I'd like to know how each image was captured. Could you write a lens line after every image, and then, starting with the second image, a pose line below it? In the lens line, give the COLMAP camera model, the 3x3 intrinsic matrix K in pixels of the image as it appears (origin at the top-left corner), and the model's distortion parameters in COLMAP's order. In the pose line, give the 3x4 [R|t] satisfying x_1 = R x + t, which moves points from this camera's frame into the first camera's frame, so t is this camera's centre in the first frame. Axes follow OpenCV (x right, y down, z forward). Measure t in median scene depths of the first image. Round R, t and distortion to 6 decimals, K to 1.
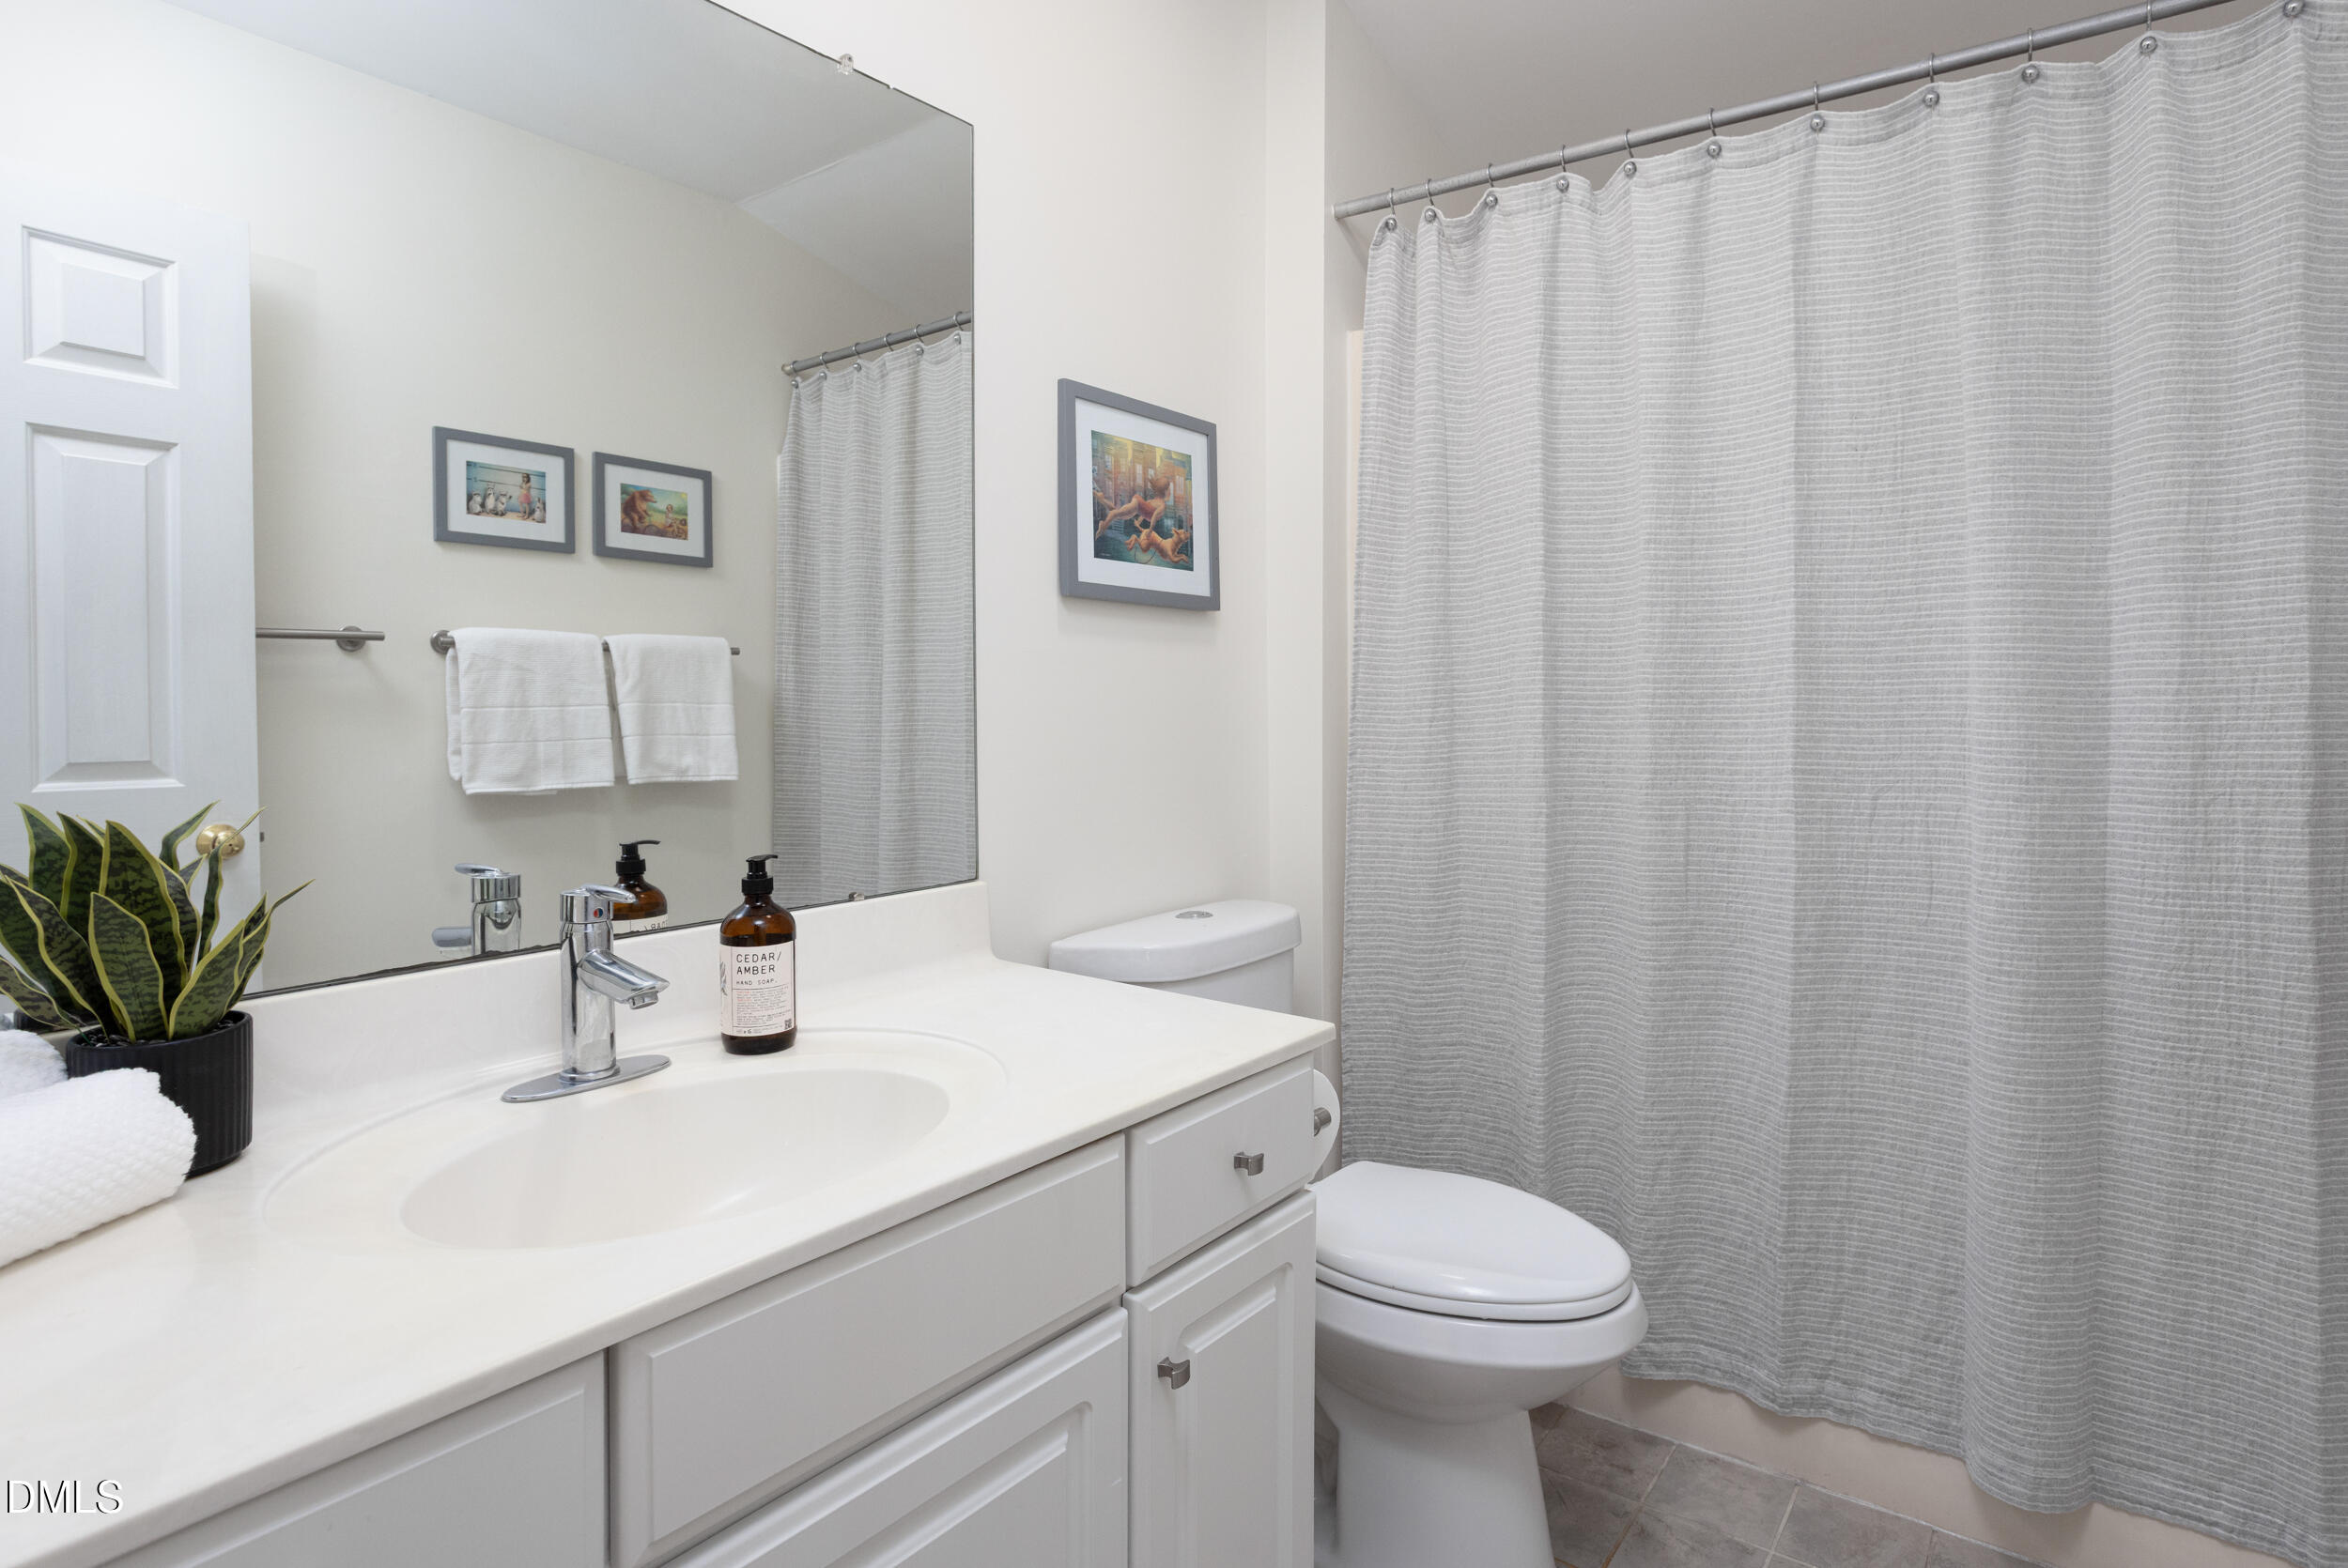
lens RADIAL K [[1202.5, 0, 1167.9], [0, 1202.5, 727.2], [0, 0, 1]] dist [-0.050656, 0.027424]
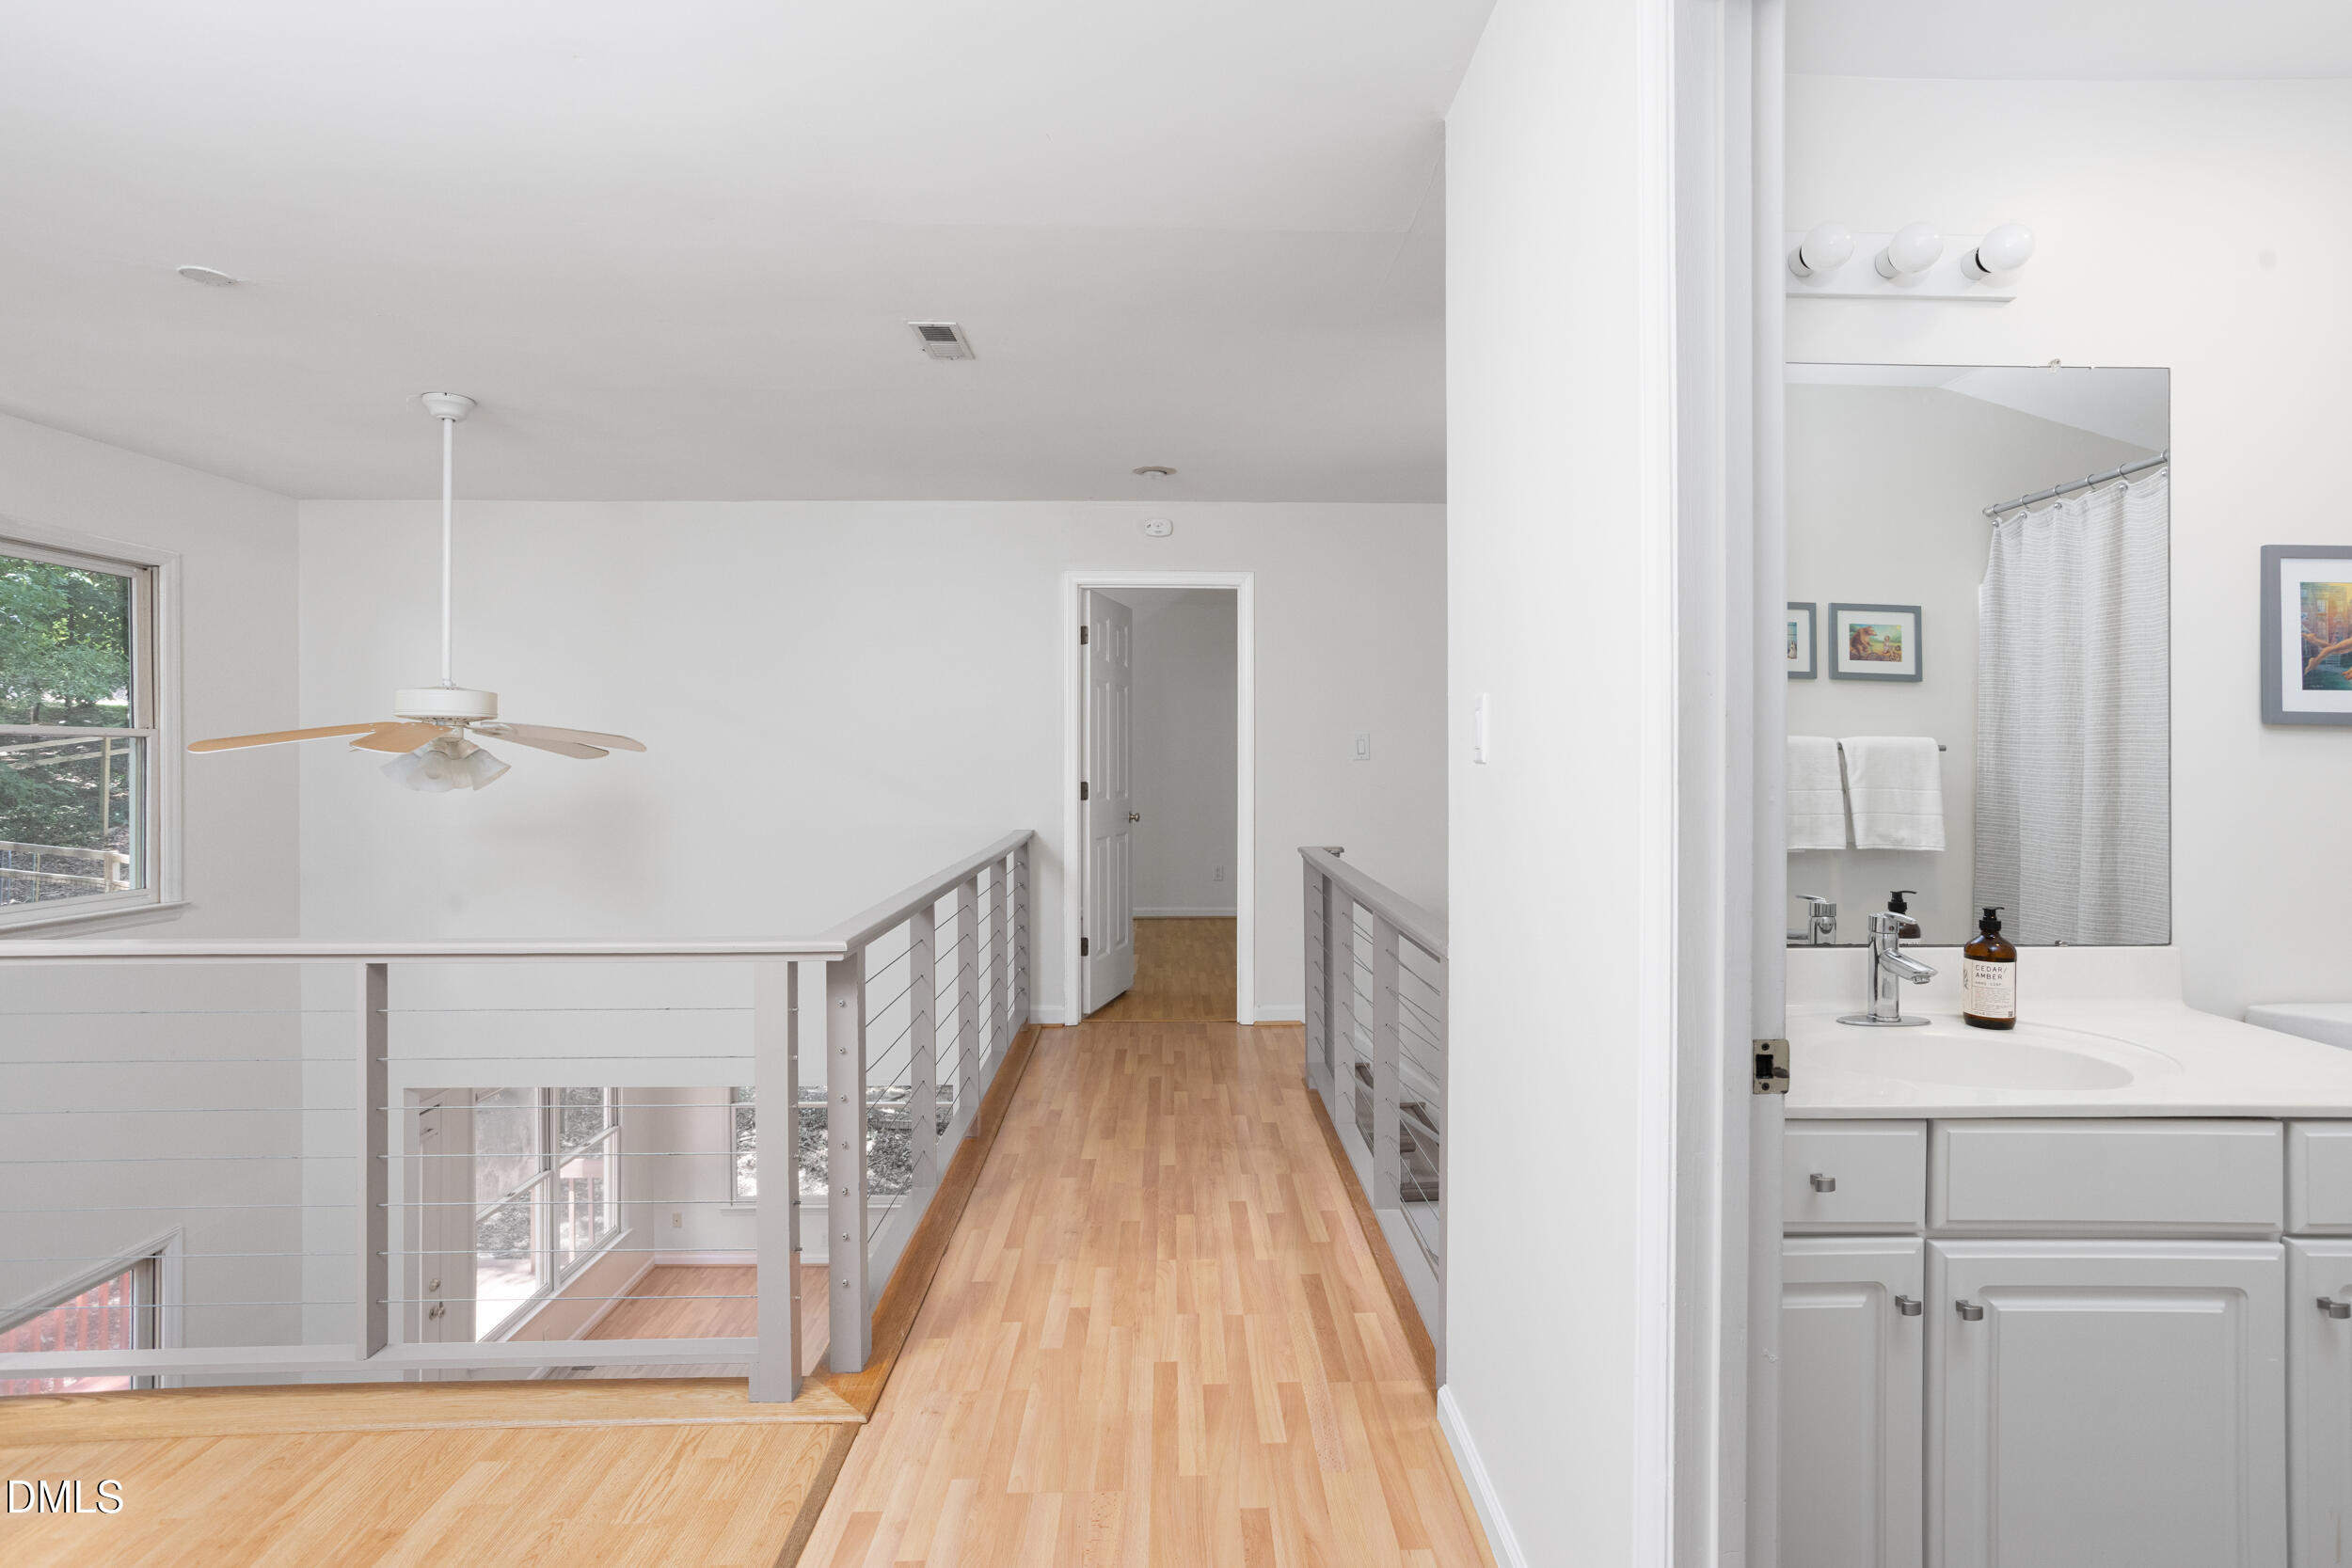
lens RADIAL K [[1204.6, 0, 1169.9], [0, 1204.6, 727.1], [0, 0, 1]] dist [-0.050656, 0.027424]
pose [[0.628952, -0.003073, -0.777438, 0.108262], [-0.028679, 0.999220, -0.027151, -0.032042], [0.776915, 0.039373, 0.628373, -0.468085]]
